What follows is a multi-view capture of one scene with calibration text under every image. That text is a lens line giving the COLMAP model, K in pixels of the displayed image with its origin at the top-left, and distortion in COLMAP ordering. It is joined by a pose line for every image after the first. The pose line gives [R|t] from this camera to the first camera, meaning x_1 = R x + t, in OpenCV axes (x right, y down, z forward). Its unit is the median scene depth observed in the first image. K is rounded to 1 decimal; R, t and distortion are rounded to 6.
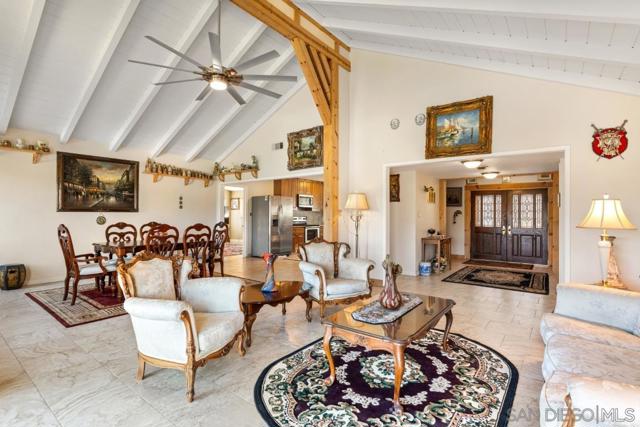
lens RADIAL K [[318.4, 0, 320.0], [0, 318.4, 213.5], [0, 0, 1]] dist [-0.000707, 0.000653]
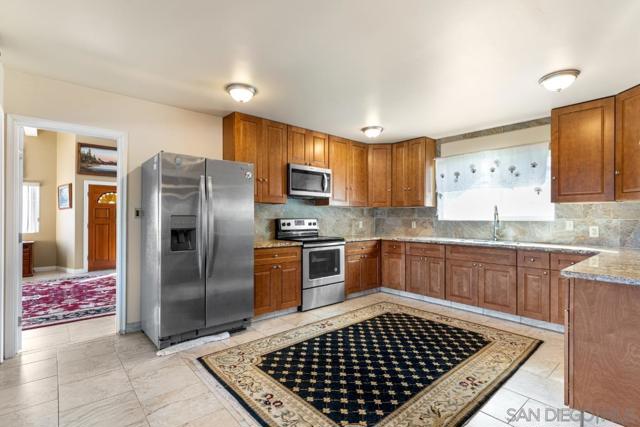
lens RADIAL K [[305.4, 0, 318.4], [0, 305.4, 220.0], [0, 0, 1]] dist [-0.000072, -0.000925]
pose [[0.981153, -0.001957, -0.193222, 0.072061], [0.005121, 0.999861, 0.015878, 0.008461], [0.193164, -0.016568, 0.981027, 1.022945]]
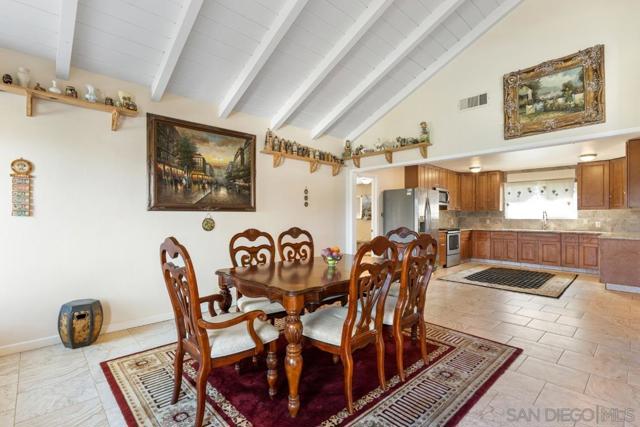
lens RADIAL K [[303.6, 0, 317.9], [0, 303.6, 217.6], [0, 0, 1]] dist [0.002498, 0.000684]
pose [[0.989498, -0.001581, -0.144535, -0.384424], [0.003051, 0.999946, 0.009953, 0.002448], [0.144511, -0.010289, 0.989450, 0.430790]]
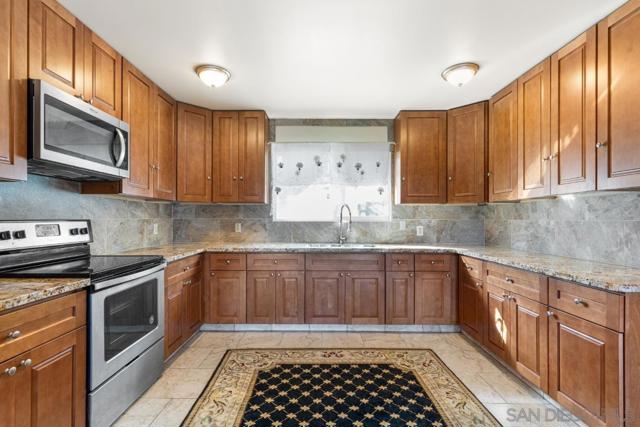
lens RADIAL K [[303.6, 0, 312.7], [0, 303.6, 216.3], [0, 0, 1]] dist [0.001280, 0.000022]
pose [[0.793299, 0.000087, 0.608832, -0.082868], [-0.003059, 0.999988, 0.003843, 0.010246], [-0.608824, -0.004911, 0.793290, 1.303576]]
